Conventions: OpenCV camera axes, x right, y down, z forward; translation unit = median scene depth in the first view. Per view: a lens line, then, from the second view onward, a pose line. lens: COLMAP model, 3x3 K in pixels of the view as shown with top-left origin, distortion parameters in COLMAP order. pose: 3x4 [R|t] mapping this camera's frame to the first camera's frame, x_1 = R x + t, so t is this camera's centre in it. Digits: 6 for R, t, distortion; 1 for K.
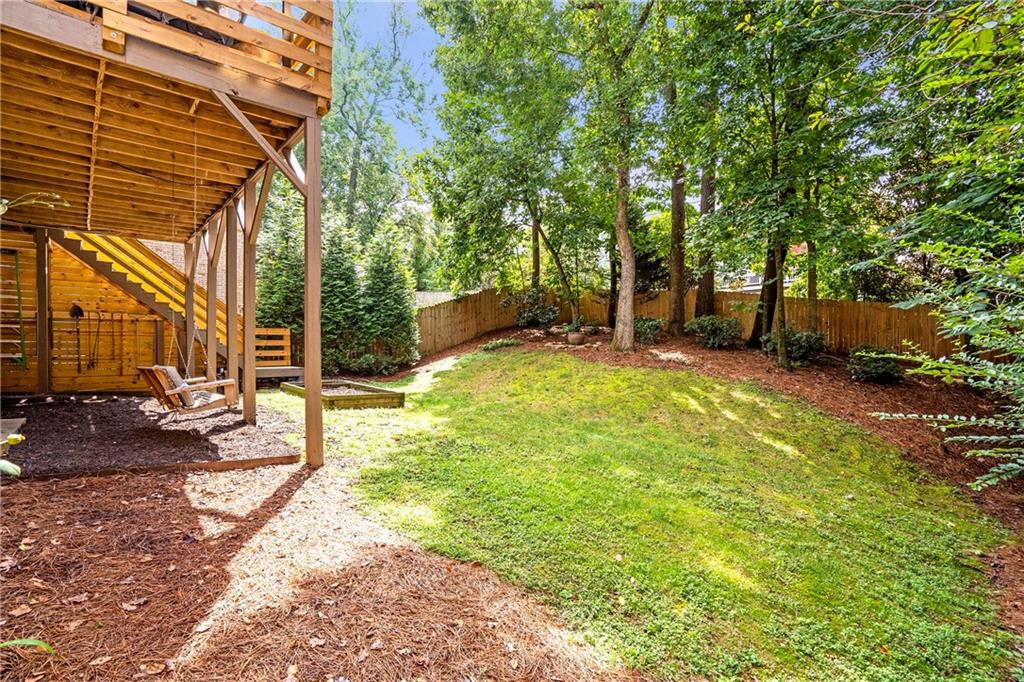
lens RADIAL K [[467.2, 0, 509.2], [0, 467.2, 344.4], [0, 0, 1]] dist [-0.004184, 0.000391]
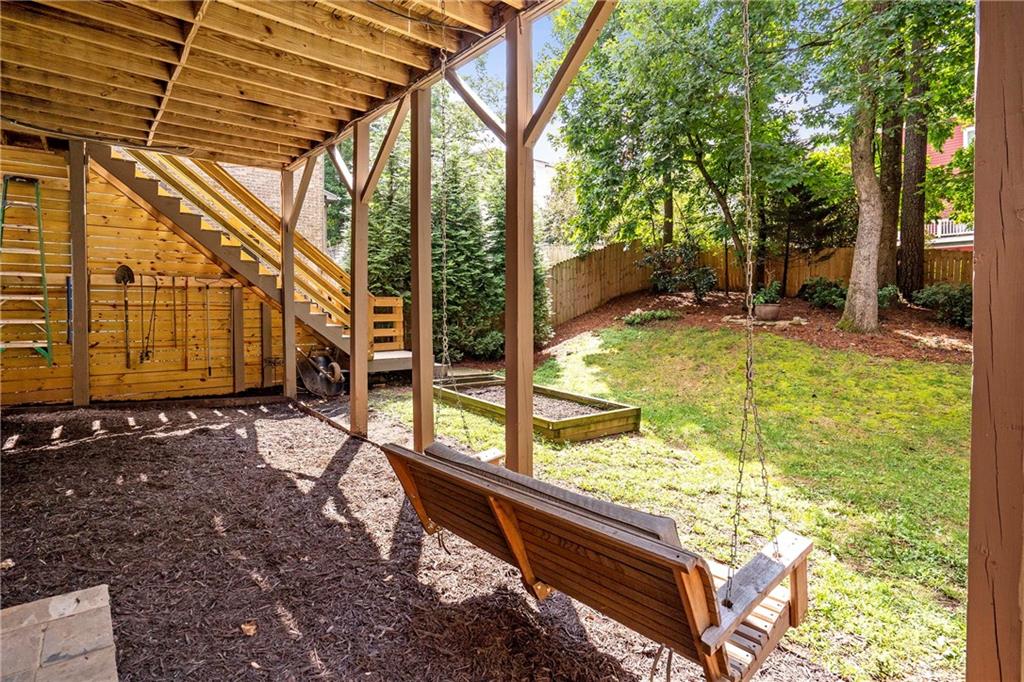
lens RADIAL K [[491.6, 0, 514.8], [0, 491.6, 313.8], [0, 0, 1]] dist [-0.026013, 0.000203]
pose [[0.999891, 0.009368, -0.011387, -0.359563], [-0.009076, 0.999637, 0.025386, -0.036387], [0.011620, -0.025280, 0.999613, 0.316275]]
